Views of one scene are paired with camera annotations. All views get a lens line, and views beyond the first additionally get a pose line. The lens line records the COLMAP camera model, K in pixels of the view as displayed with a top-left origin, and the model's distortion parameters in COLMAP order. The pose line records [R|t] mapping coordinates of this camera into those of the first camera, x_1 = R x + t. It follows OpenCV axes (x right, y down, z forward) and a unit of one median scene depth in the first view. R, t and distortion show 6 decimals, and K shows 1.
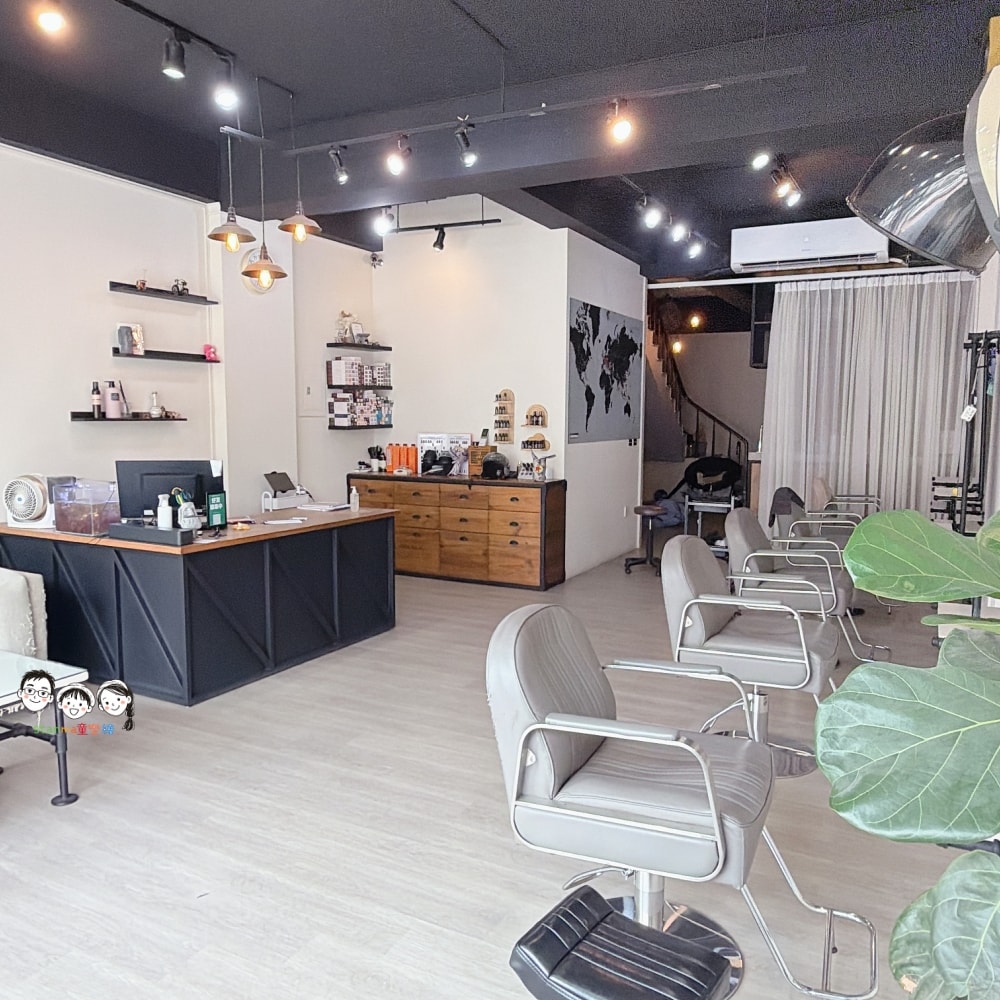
lens RADIAL K [[831.8, 0, 500.0], [0, 831.8, 500.0], [0, 0, 1]] dist [0.000595, 0.000324]
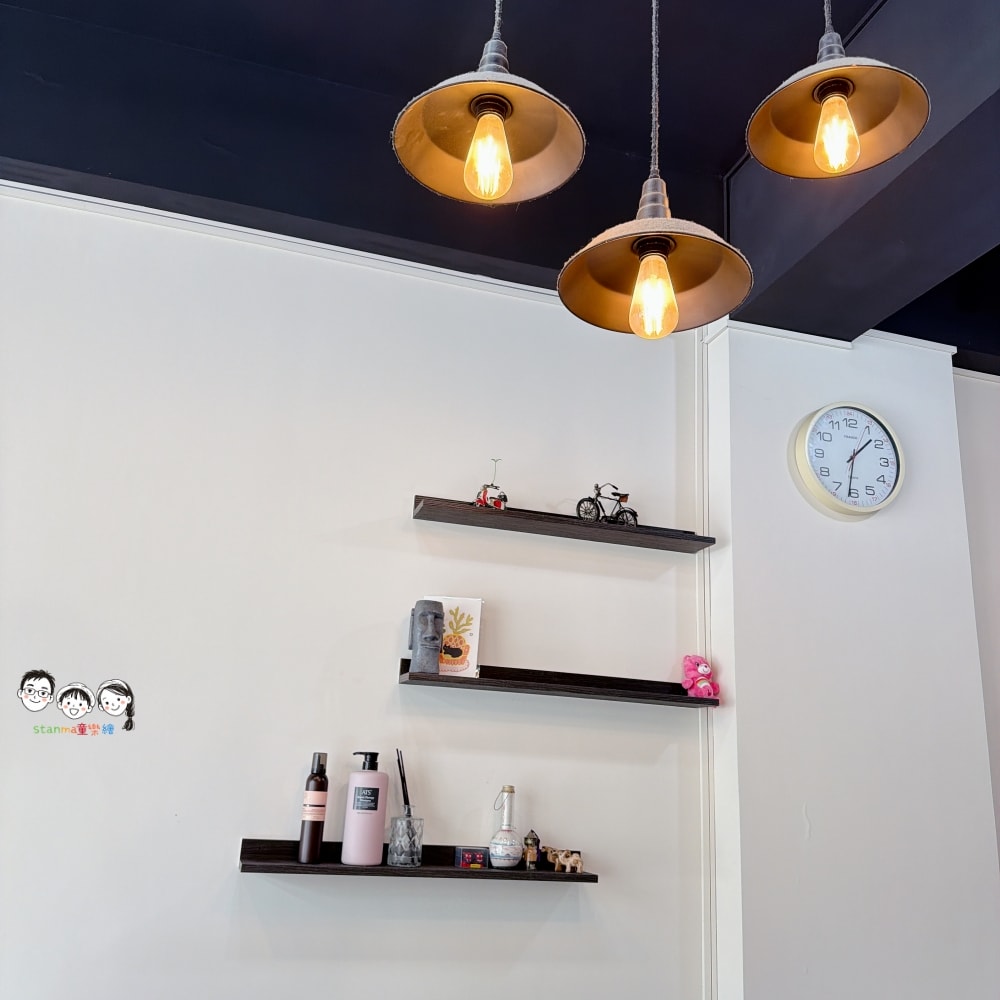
lens RADIAL K [[1018.3, 0, 500.0], [0, 1018.3, 500.0], [0, 0, 1]] dist [0.192829, 0.002525]
pose [[0.694008, -0.180693, -0.696924, -0.094138], [-0.117369, 0.926650, -0.357133, -0.088505], [0.710336, 0.329650, 0.621895, 0.709291]]
